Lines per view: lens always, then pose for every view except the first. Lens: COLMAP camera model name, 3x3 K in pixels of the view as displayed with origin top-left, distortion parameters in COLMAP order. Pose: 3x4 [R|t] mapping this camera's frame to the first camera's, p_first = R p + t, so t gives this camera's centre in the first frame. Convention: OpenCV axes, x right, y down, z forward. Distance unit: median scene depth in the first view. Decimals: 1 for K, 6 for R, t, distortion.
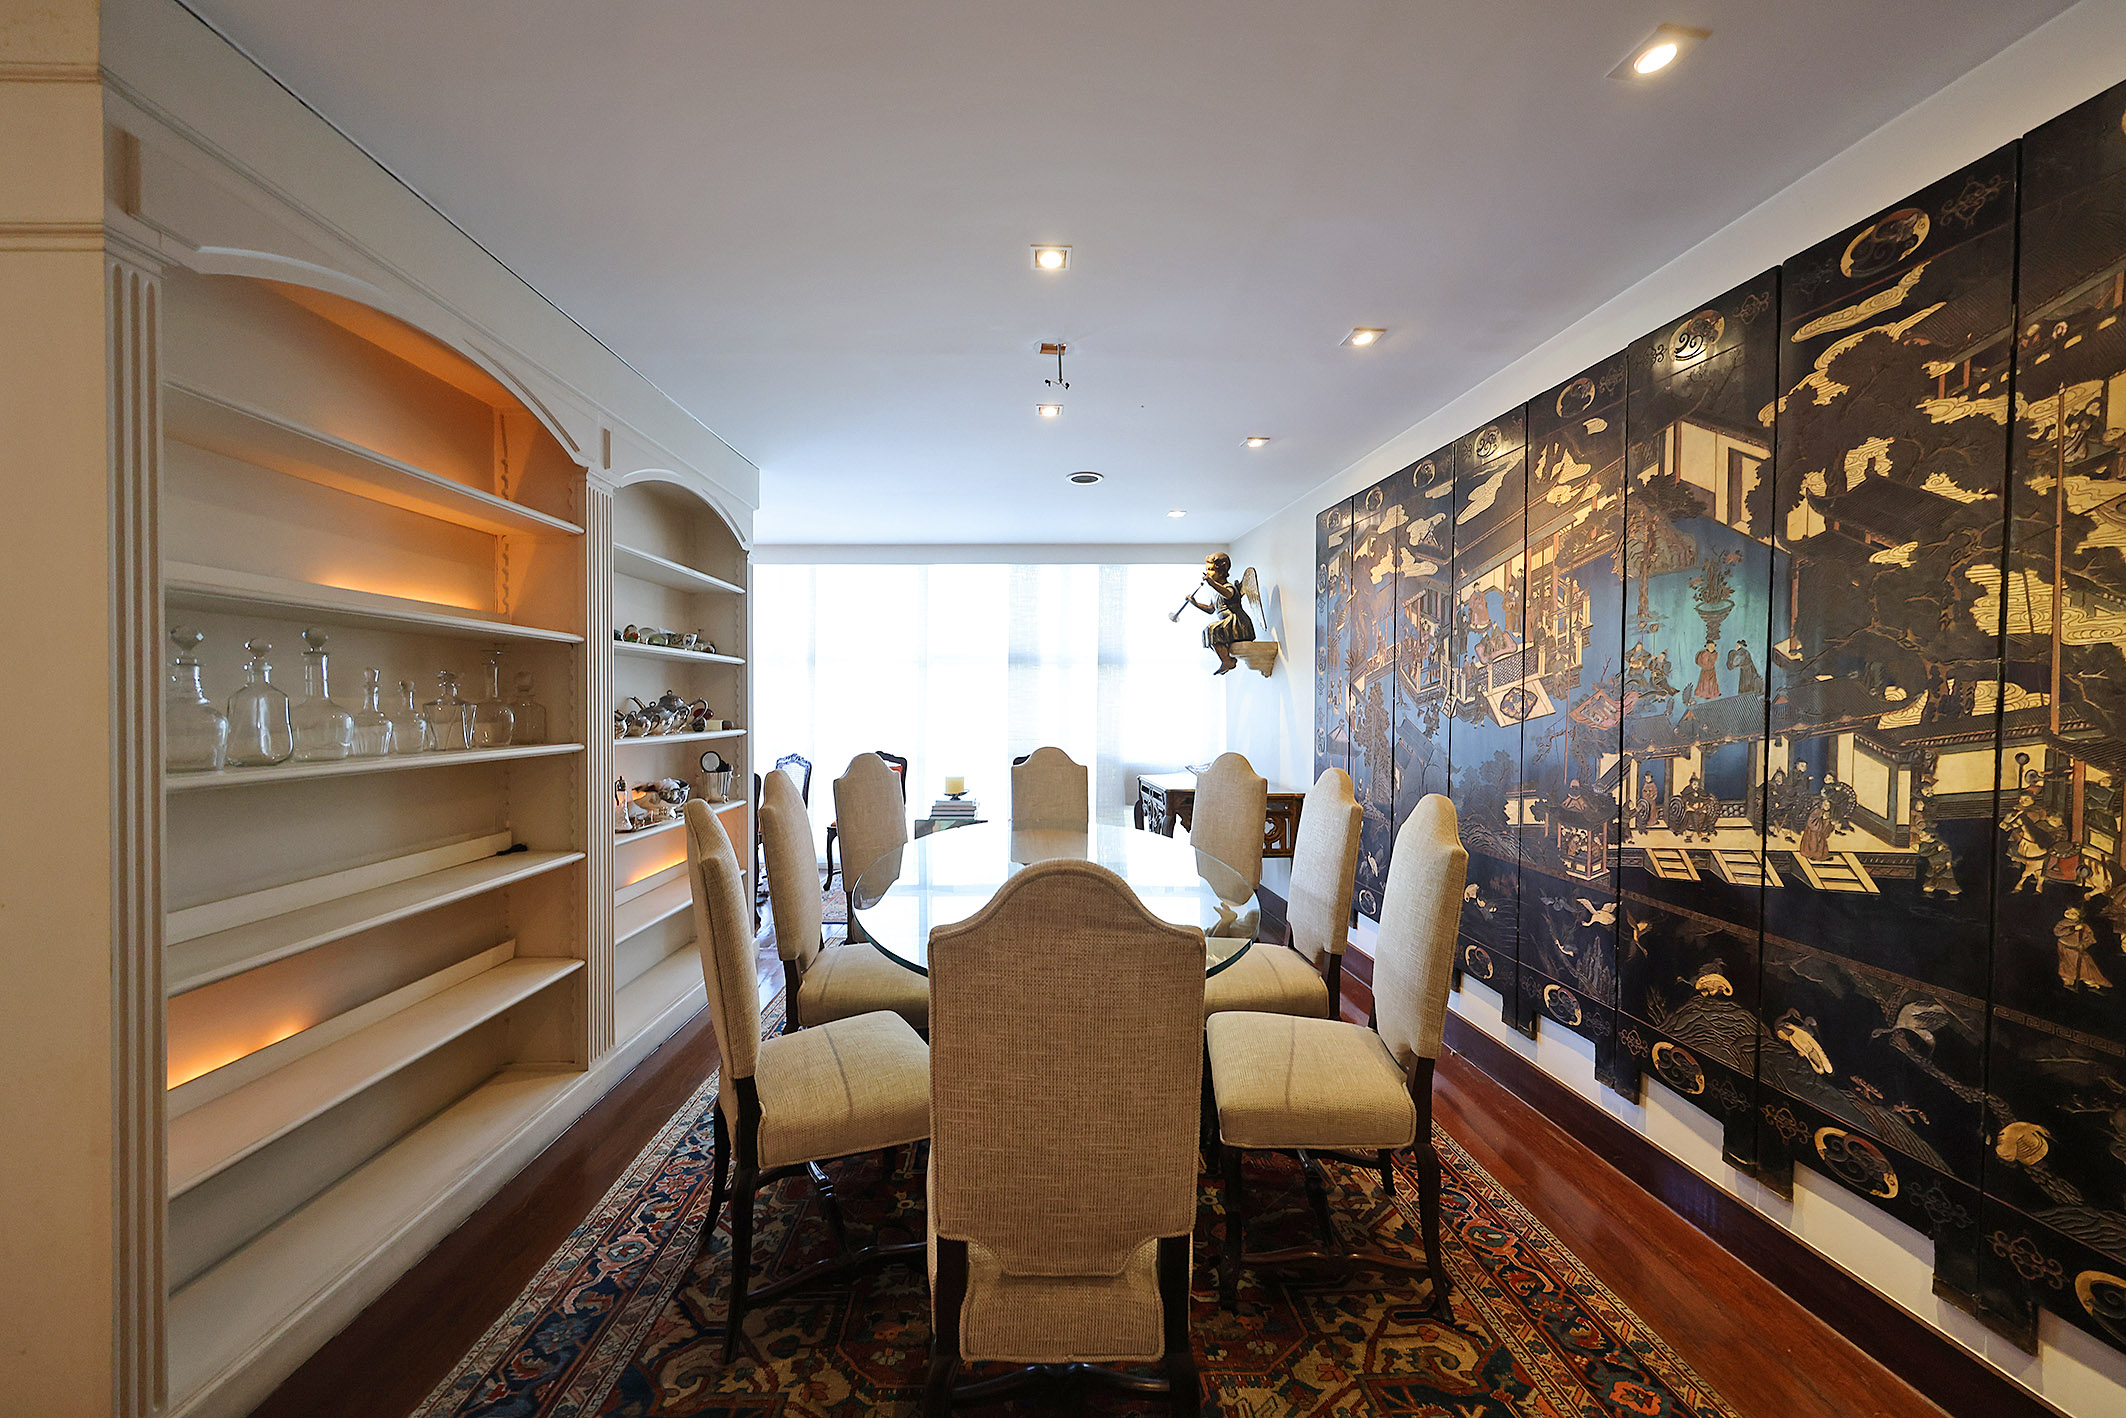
lens RADIAL K [[771.7, 0, 1060.3], [0, 771.7, 706.0], [0, 0, 1]] dist [0.006156, -0.001709]
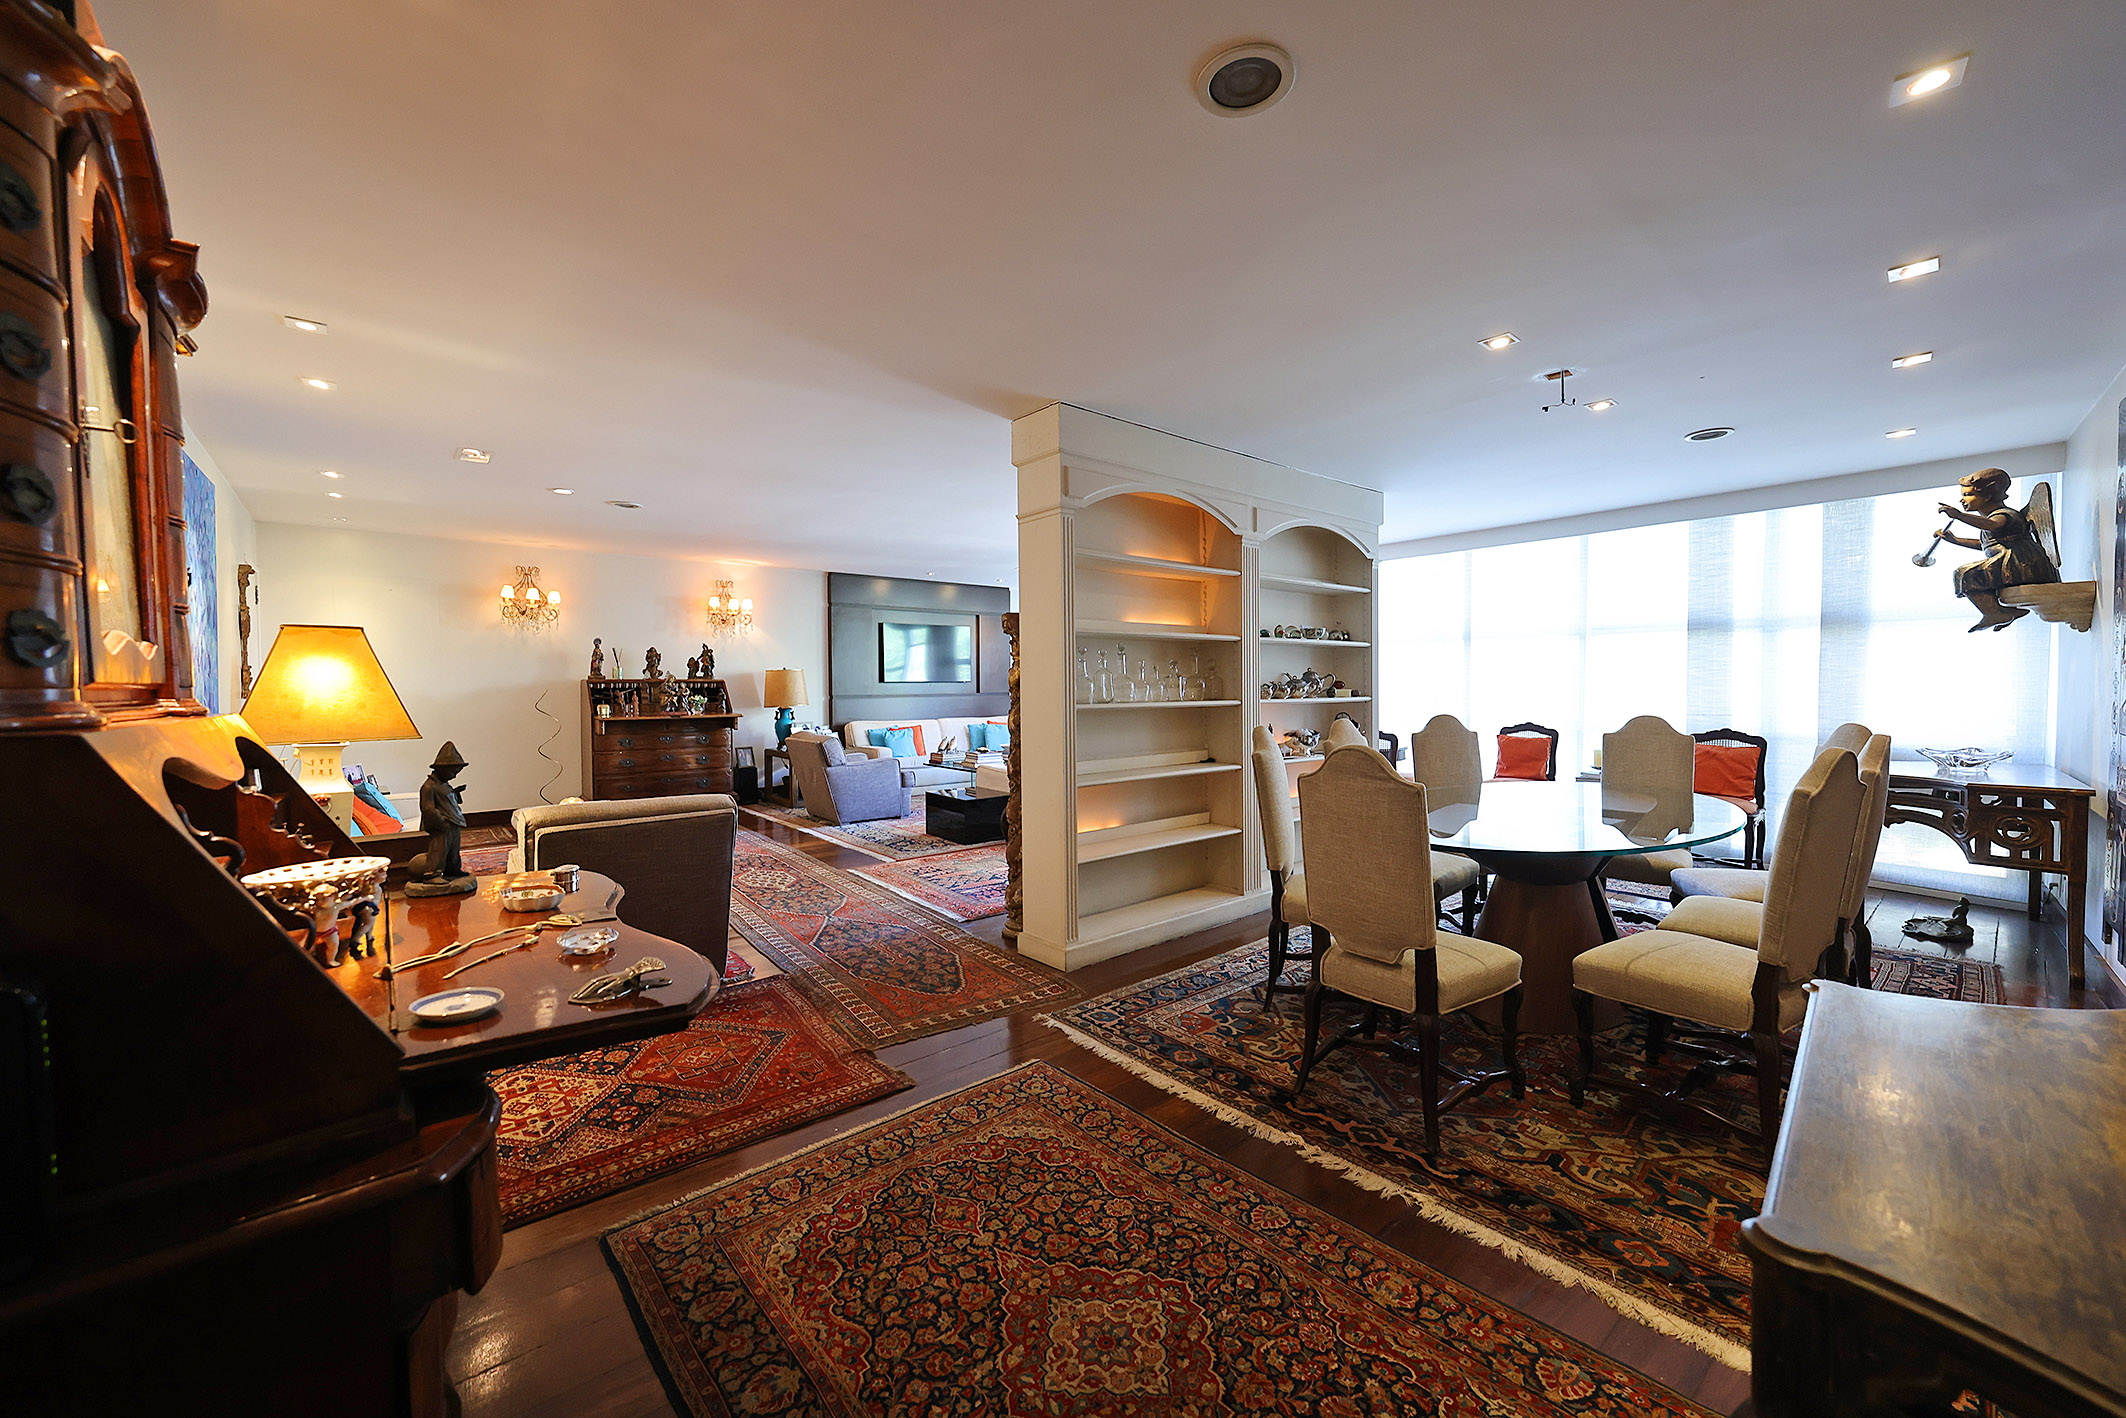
lens RADIAL K [[819.6, 0, 1057.2], [0, 819.6, 706.2], [0, 0, 1]] dist [0.001143, -0.000449]
pose [[0.626224, 0.013269, -0.779530, 0.536575], [0.006167, 0.999740, 0.021972, 0.019525], [0.779619, -0.018567, 0.625979, -0.436294]]
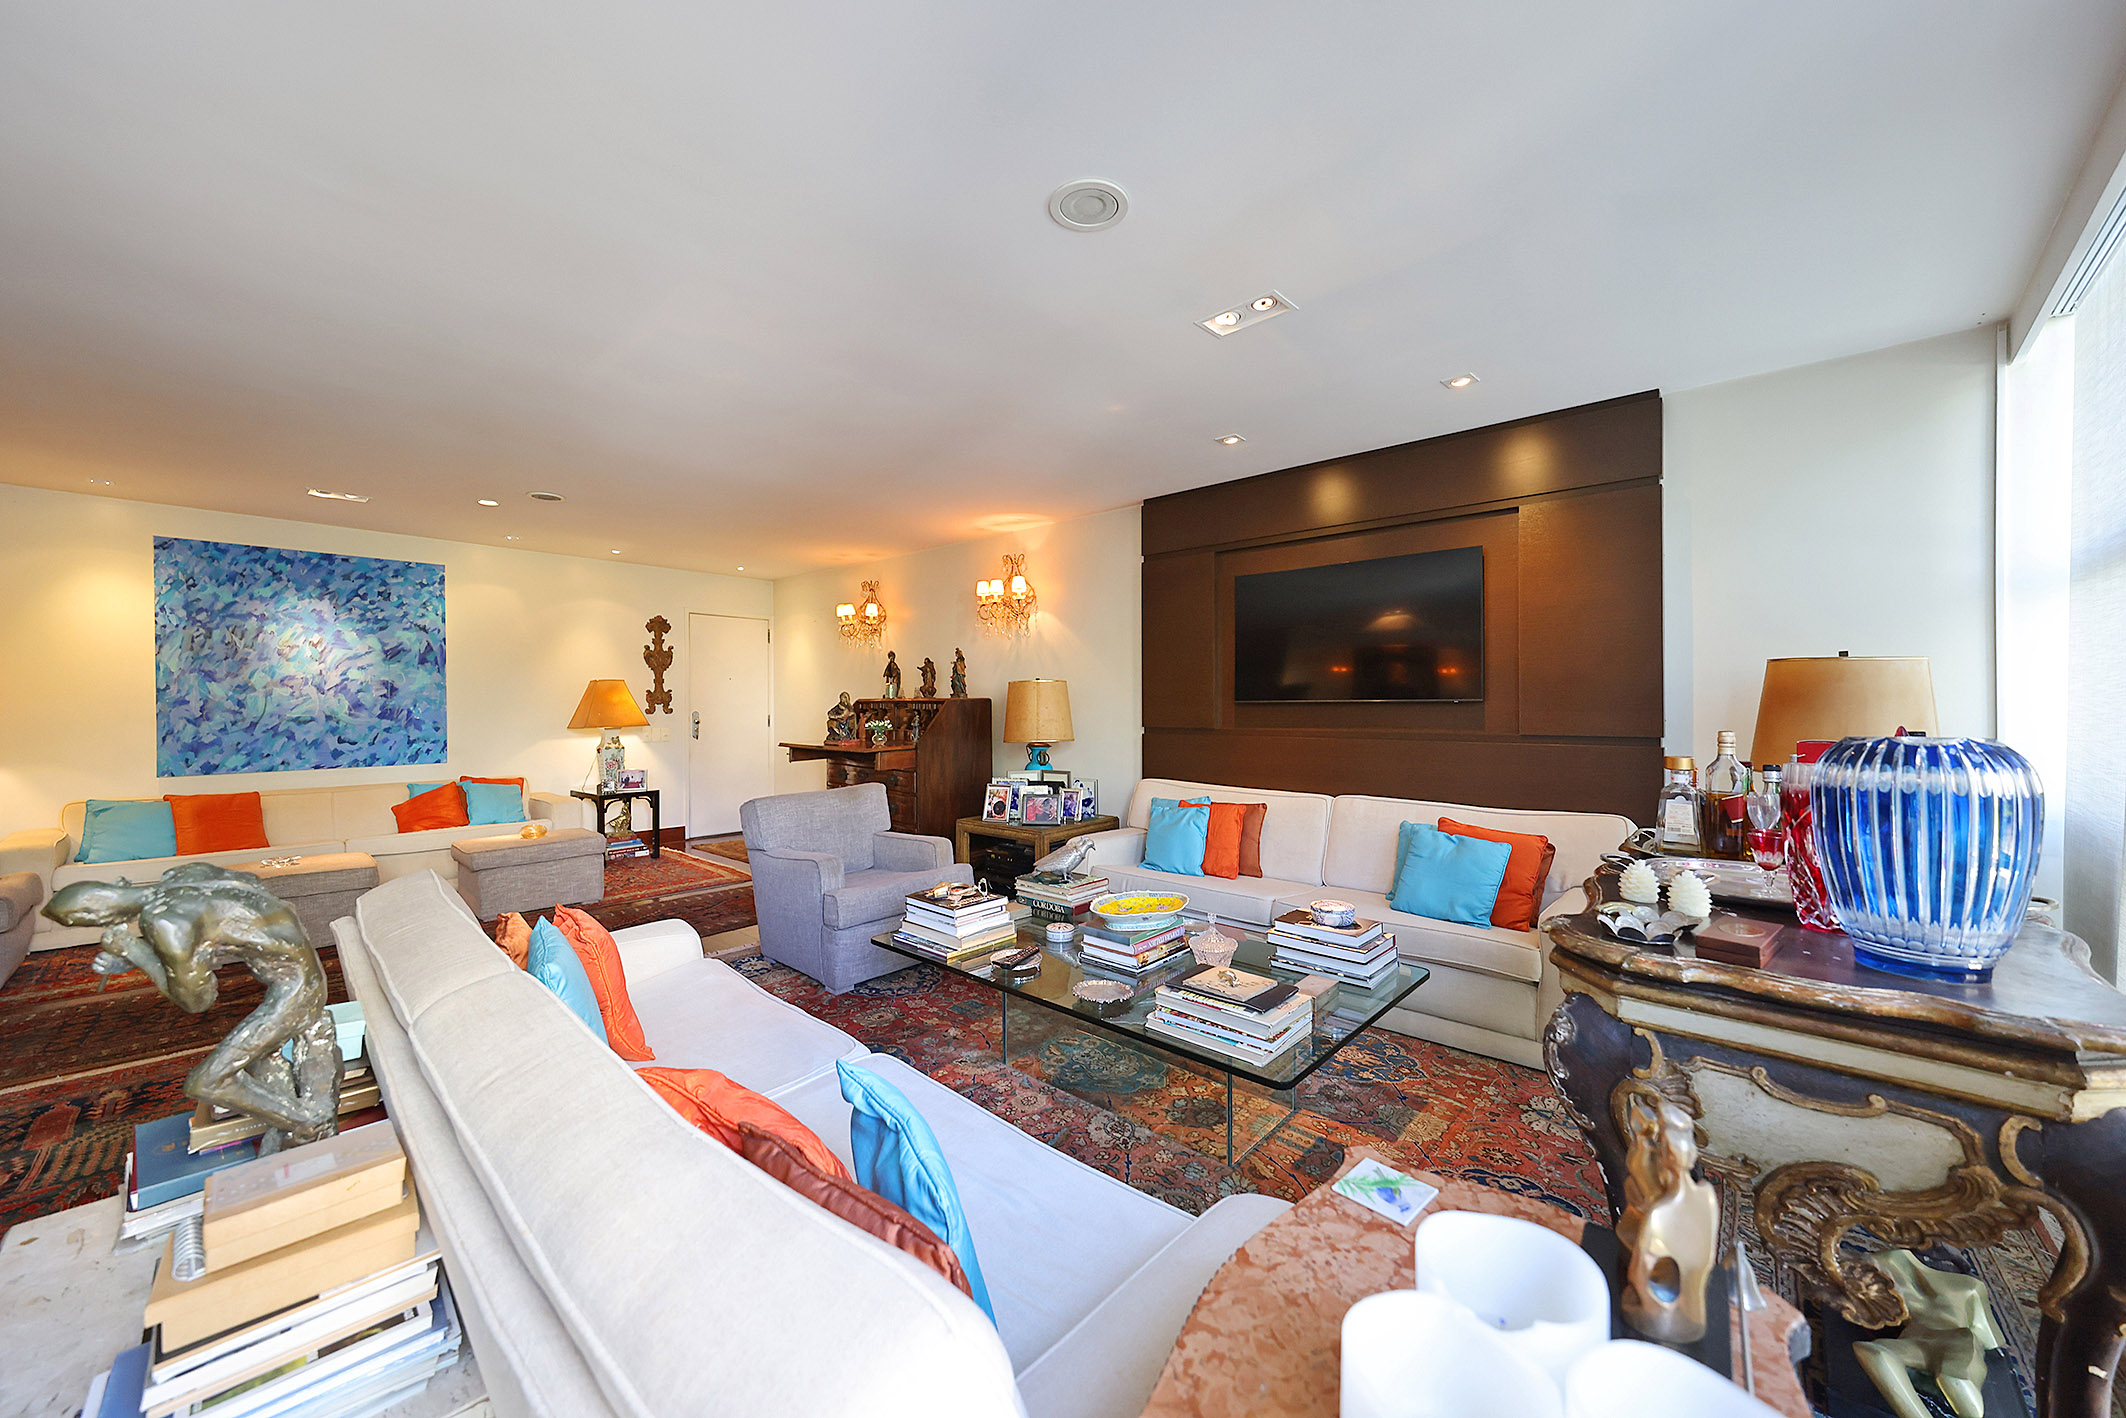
lens RADIAL K [[771.7, 0, 1060.9], [0, 771.7, 701.7], [0, 0, 1]] dist [0.006156, -0.001709]
pose [[-0.678572, -0.011496, -0.734443, -1.510218], [-0.007579, 0.999934, -0.008649, 0.002153], [0.734494, -0.000303, -0.678615, 2.295612]]
